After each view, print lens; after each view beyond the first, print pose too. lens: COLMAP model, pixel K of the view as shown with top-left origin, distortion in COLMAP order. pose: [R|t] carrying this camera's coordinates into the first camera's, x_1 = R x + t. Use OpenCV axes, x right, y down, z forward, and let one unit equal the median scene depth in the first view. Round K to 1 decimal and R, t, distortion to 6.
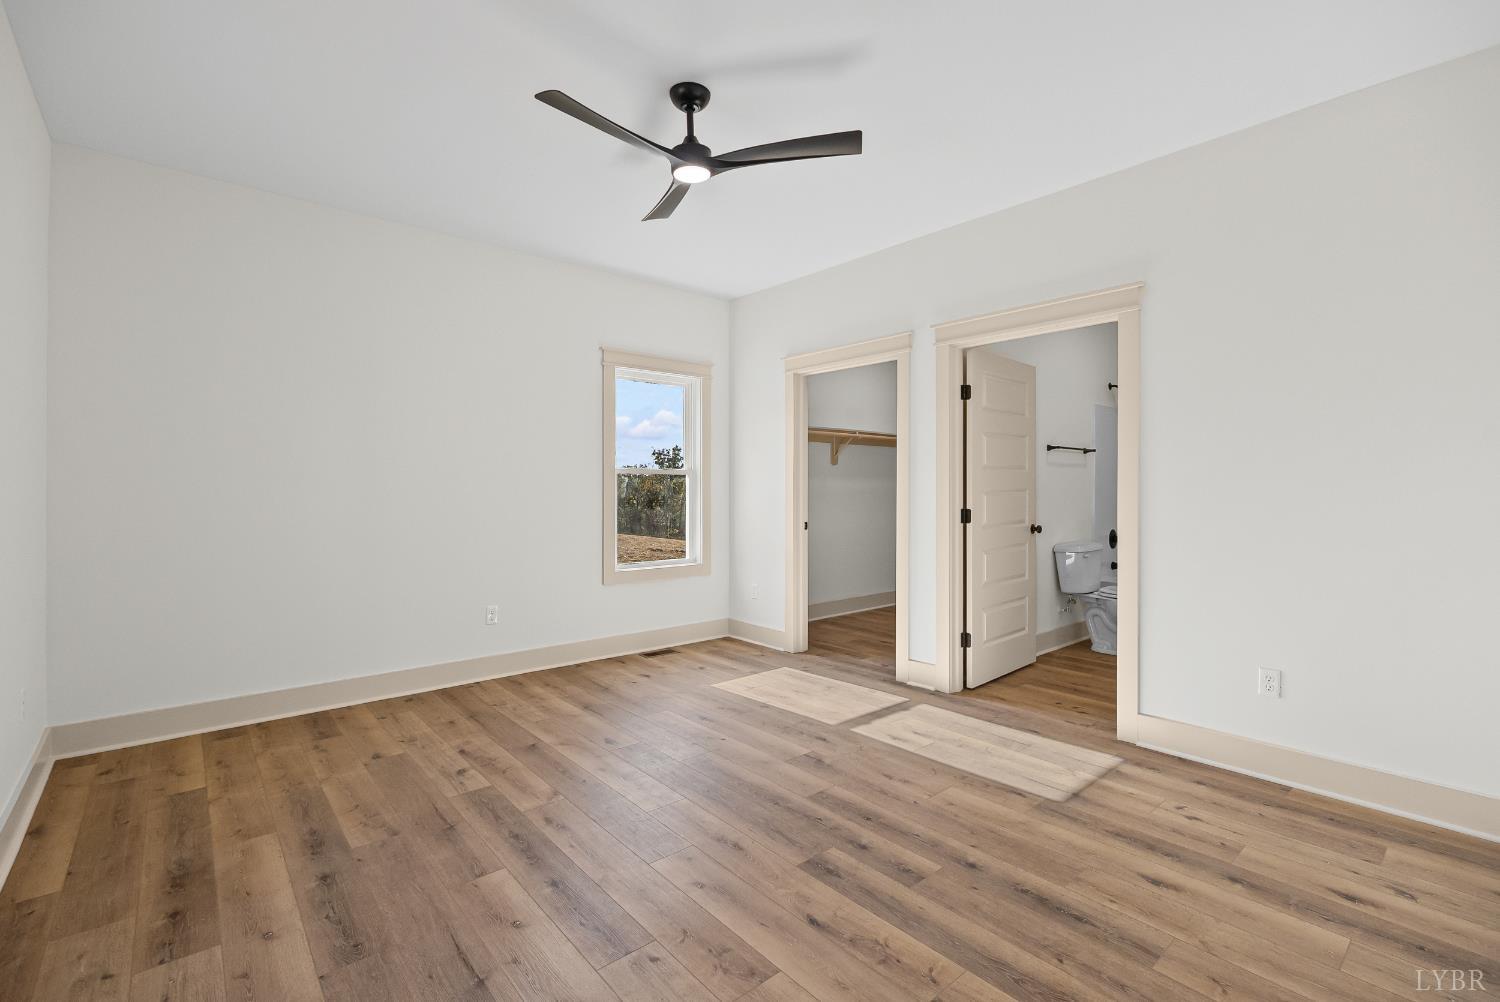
lens RADIAL K [[664.3, 0, 746.7], [0, 664.3, 493.9], [0, 0, 1]] dist [-0.002503, -0.000343]
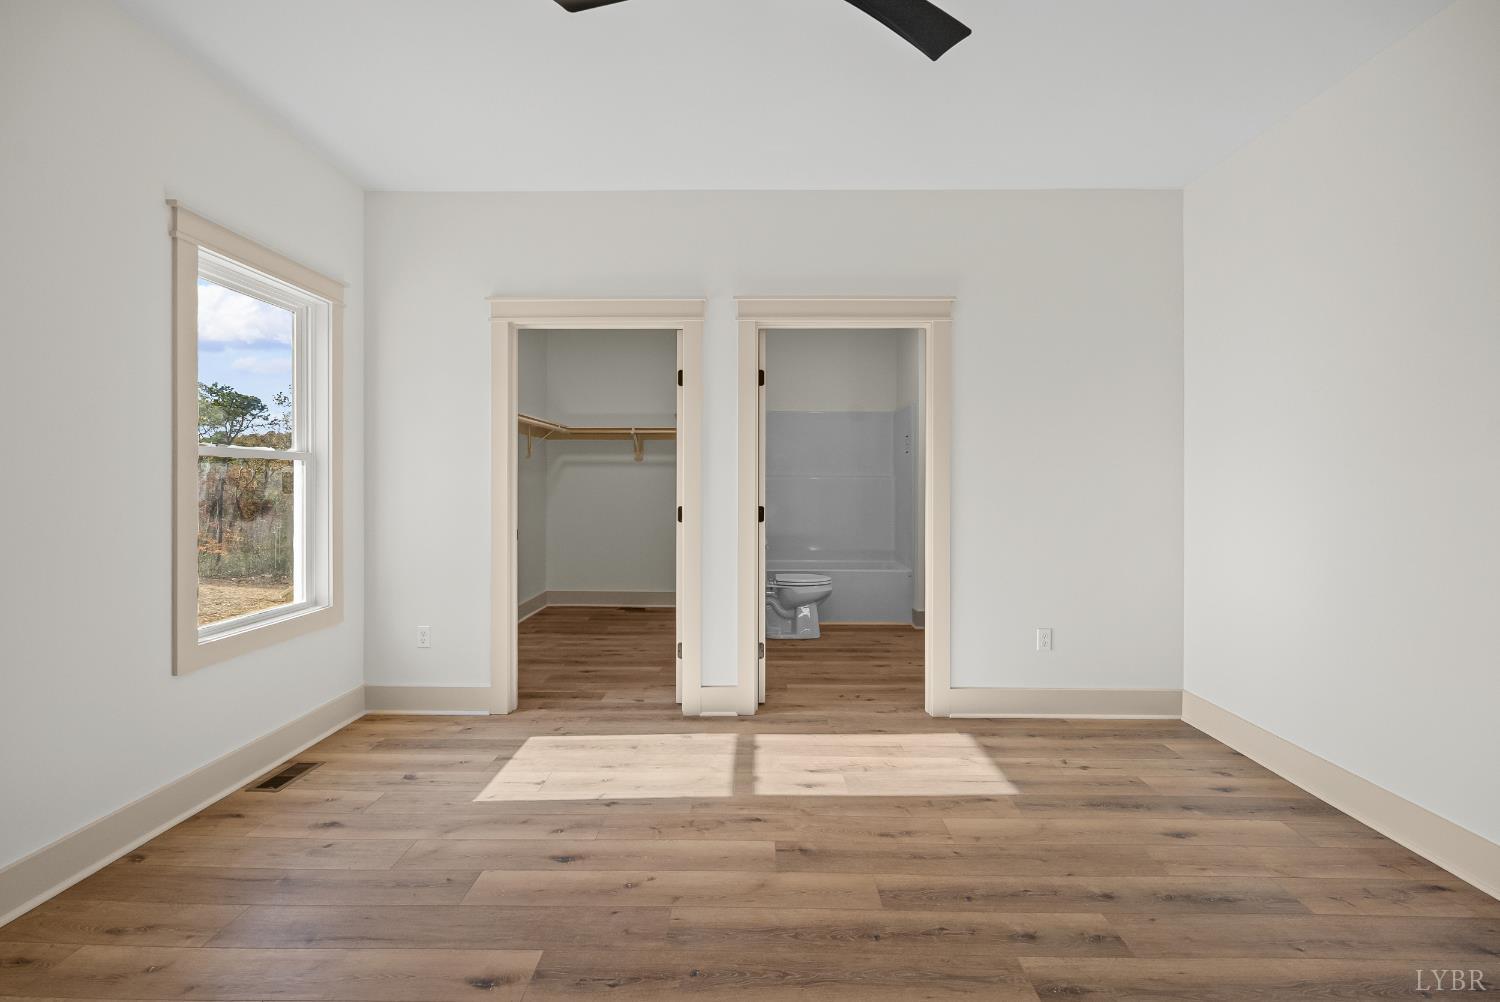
lens RADIAL K [[664.3, 0, 746.7], [0, 664.3, 493.9], [0, 0, 1]] dist [-0.002503, -0.000343]
pose [[0.664483, -0.011556, 0.747214, -0.448766], [0.006373, 0.999932, 0.009797, -0.004912], [-0.747277, -0.001748, 0.664511, 0.513892]]
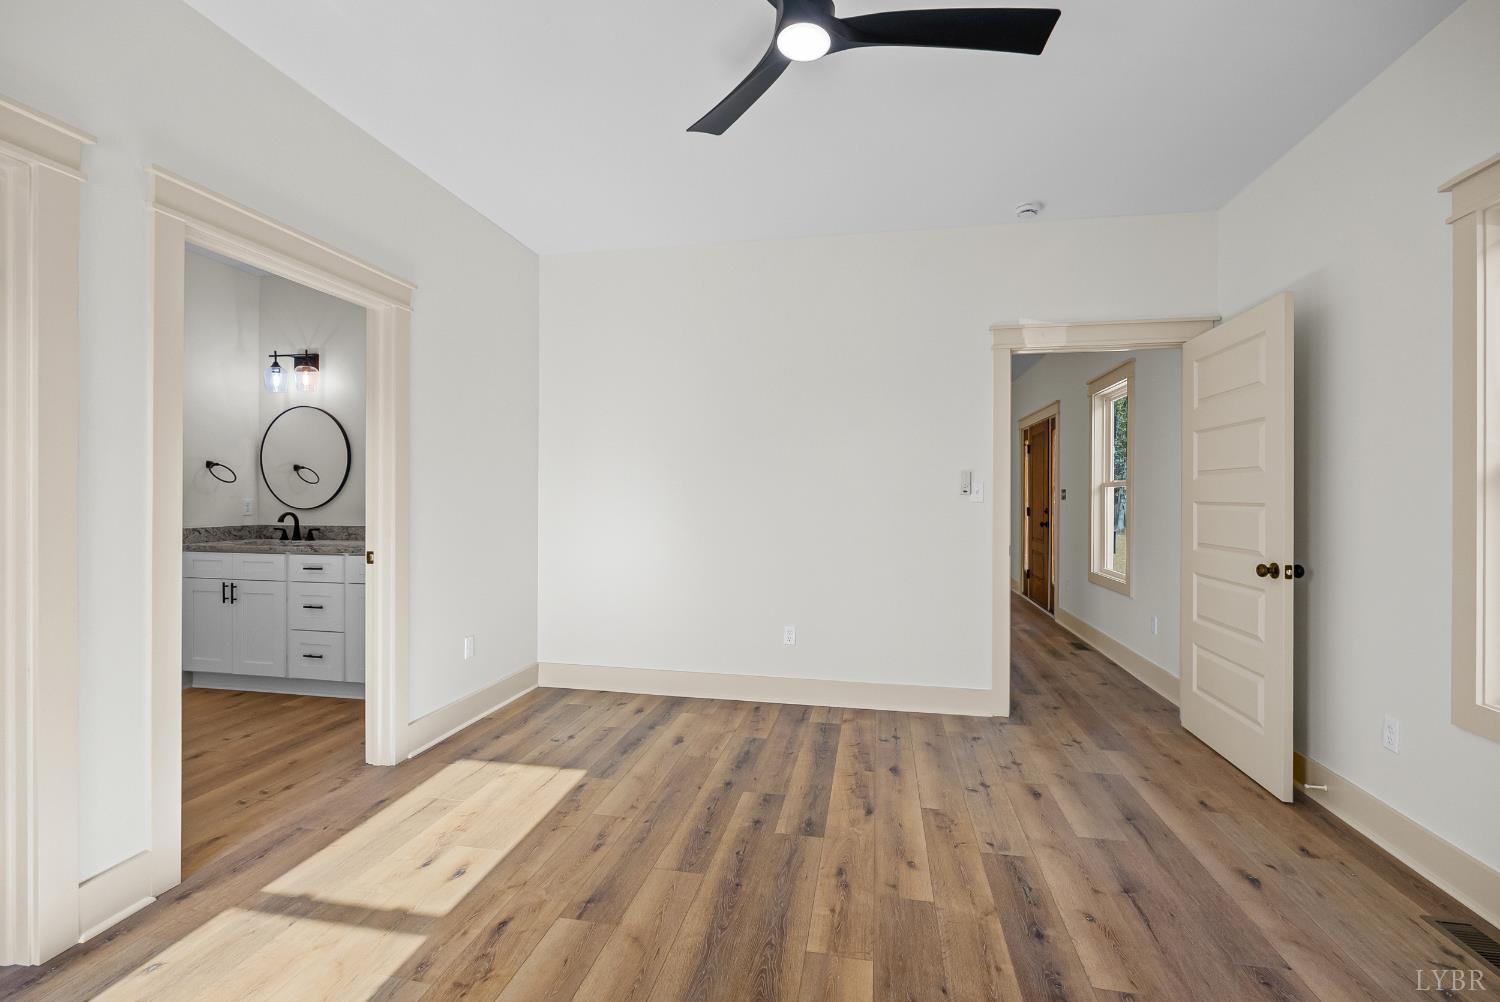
lens RADIAL K [[664.3, 0, 746.7], [0, 664.3, 493.9], [0, 0, 1]] dist [-0.002503, -0.000343]
pose [[-0.620352, -0.001323, 0.784323, -0.481256], [0.001231, 0.999996, 0.002660, -0.012870], [-0.784323, 0.002616, -0.620347, 1.200236]]
